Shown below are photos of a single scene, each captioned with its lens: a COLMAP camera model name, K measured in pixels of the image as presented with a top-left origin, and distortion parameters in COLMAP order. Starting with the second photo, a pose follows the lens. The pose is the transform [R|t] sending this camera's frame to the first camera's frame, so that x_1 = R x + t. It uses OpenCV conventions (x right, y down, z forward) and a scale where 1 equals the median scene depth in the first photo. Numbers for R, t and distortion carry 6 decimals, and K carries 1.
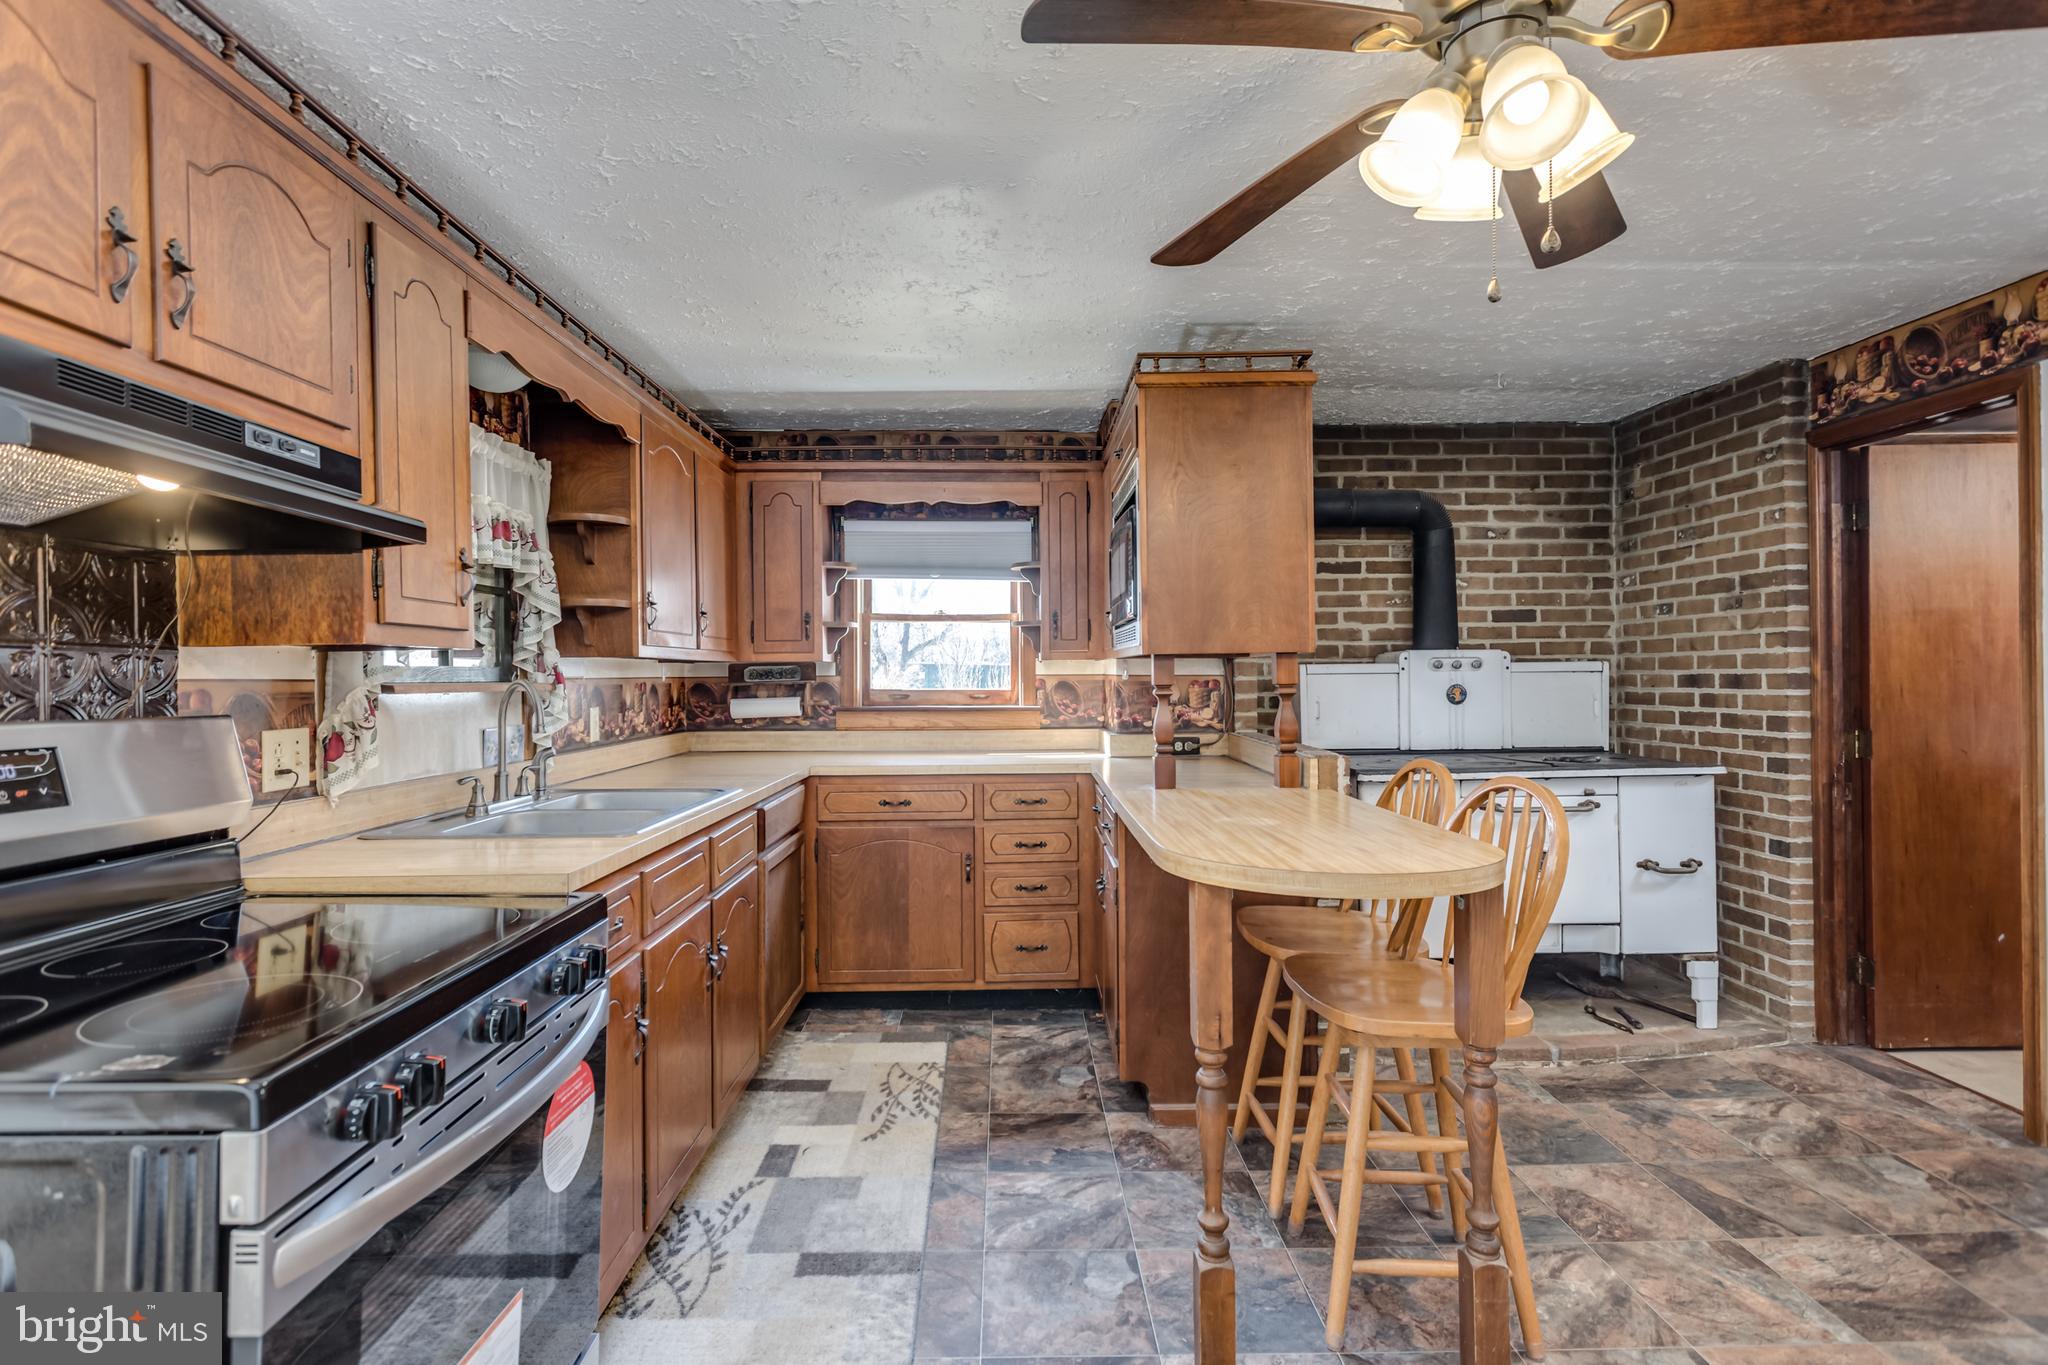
lens RADIAL K [[971.0, 0, 1024.1], [0, 971.0, 679.2], [0, 0, 1]] dist [0.008338, 0.000478]
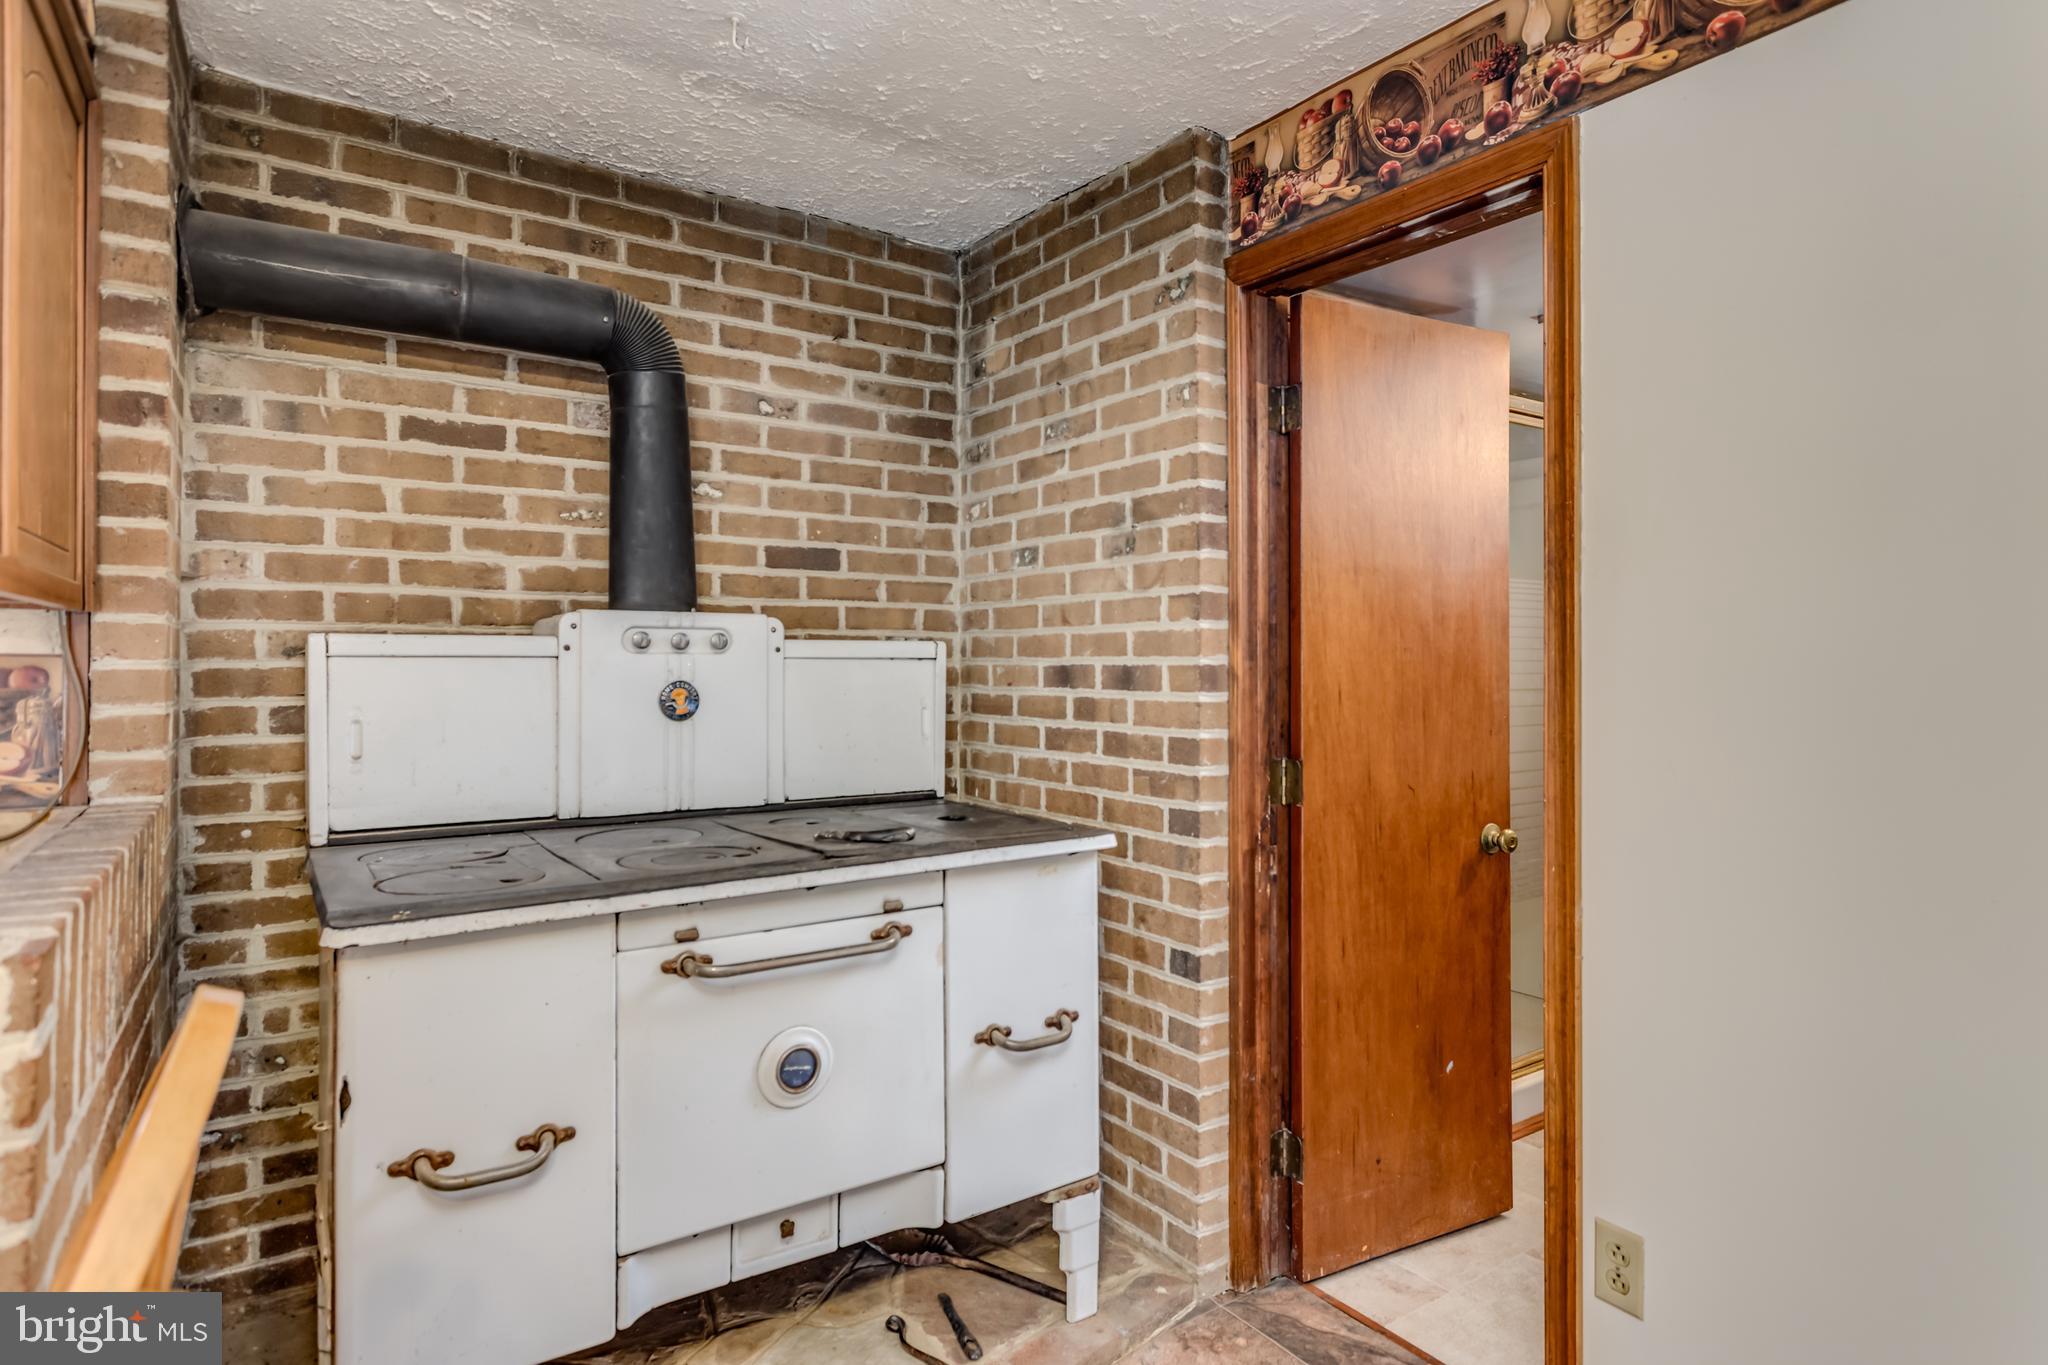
lens RADIAL K [[1112.9, 0, 1023.7], [0, 1112.9, 655.2], [0, 0, 1]] dist [0.002775, 0.002183]
pose [[0.839193, 0.015206, 0.543621, 0.302269], [-0.008637, 0.999856, -0.014633, -0.001118], [-0.543765, 0.007585, 0.839203, 0.453644]]
